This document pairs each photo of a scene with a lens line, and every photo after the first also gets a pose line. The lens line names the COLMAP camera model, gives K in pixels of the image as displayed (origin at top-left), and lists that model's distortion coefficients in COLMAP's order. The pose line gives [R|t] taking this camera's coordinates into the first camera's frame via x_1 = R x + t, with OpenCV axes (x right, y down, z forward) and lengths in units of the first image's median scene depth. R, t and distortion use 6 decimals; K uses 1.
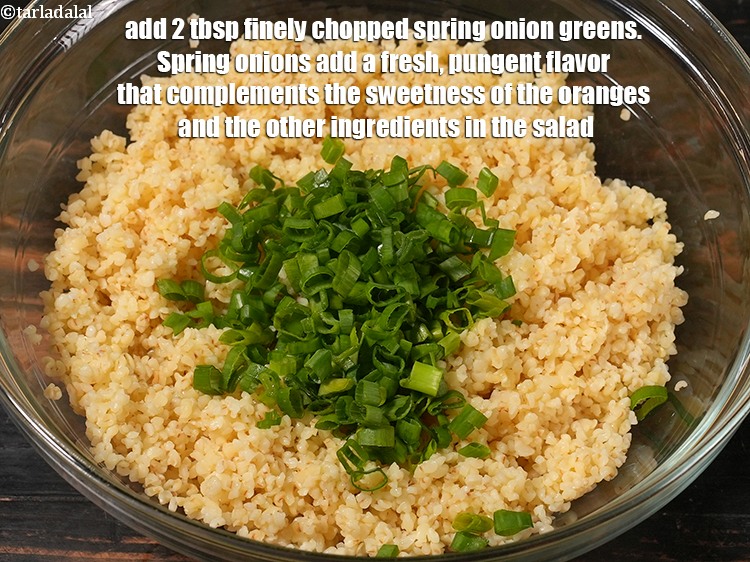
lens RADIAL K [[1741.1, 0, 375.0], [0, 1741.1, 281.0], [0, 0, 1]] dist [0.108285, -0.054870]
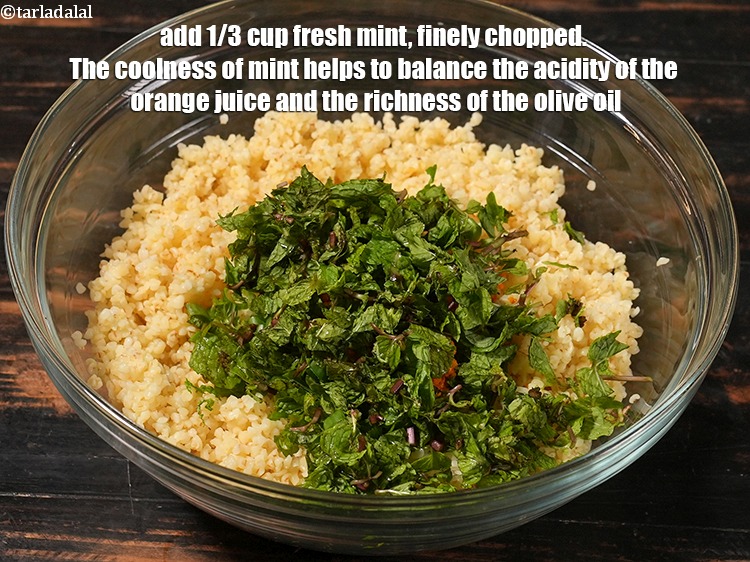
lens RADIAL K [[1741.1, 0, 375.0], [0, 1741.1, 281.0], [0, 0, 1]] dist [0.108285, -0.054870]
pose [[0.999754, 0.021176, -0.006610, 0.008557], [-0.021923, 0.988679, -0.148436, 0.154555], [0.003391, 0.148544, 0.988900, -0.153610]]
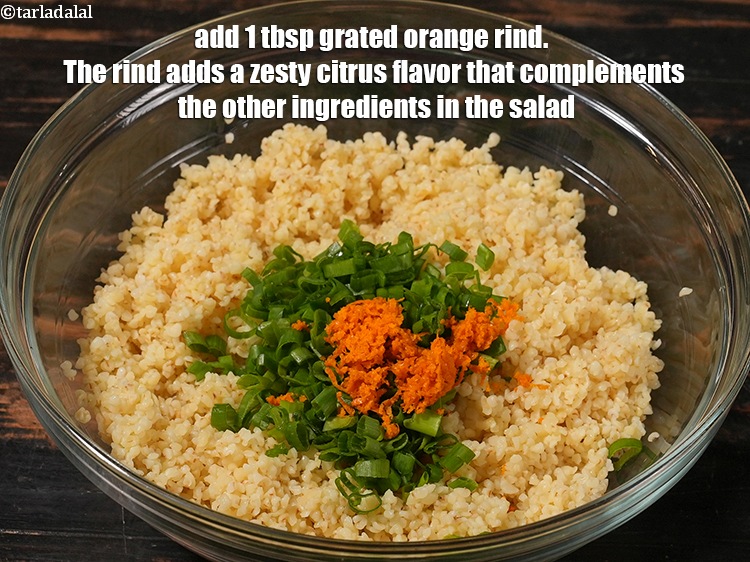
lens RADIAL K [[1743.3, 0, 405.7], [0, 1743.3, 282.5], [0, 0, 1]] dist [0.102116, -0.004227]
pose [[0.999422, 0.029129, -0.017553, 0.034756], [-0.031504, 0.987382, -0.155192, 0.136220], [0.012811, 0.155656, 0.987728, -0.100282]]
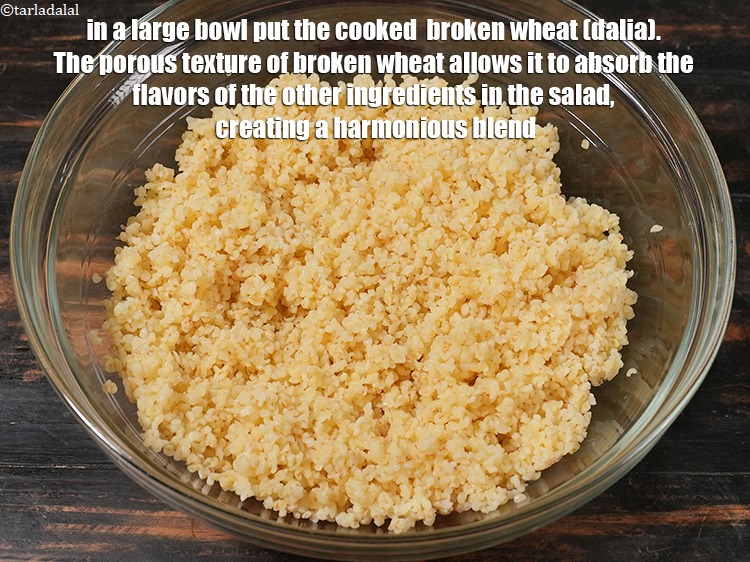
lens RADIAL K [[1272.1, 0, 401.2], [0, 1272.1, 283.5], [0, 0, 1]] dist [-0.005268, -0.098942]
pose [[0.999886, -0.012283, -0.008833, 0.023531], [0.012601, 0.999240, 0.036882, -0.035079], [0.008374, -0.036989, 0.999281, 0.119311]]
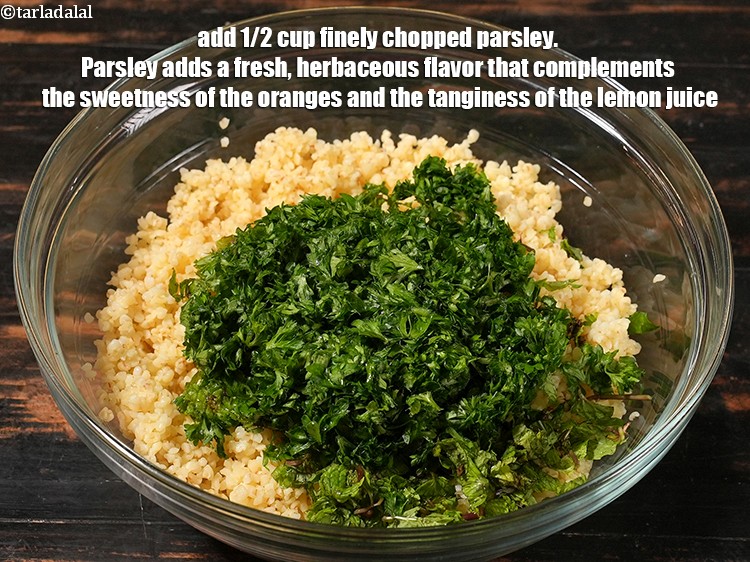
lens RADIAL K [[1740.4, 0, 388.1], [0, 1740.4, 281.0], [0, 0, 1]] dist [0.087202, 0.199779]
pose [[0.999989, -0.000165, 0.004654, 0.002319], [0.000725, 0.992701, -0.120595, 0.108791], [-0.004601, 0.120597, 0.992691, -0.181637]]
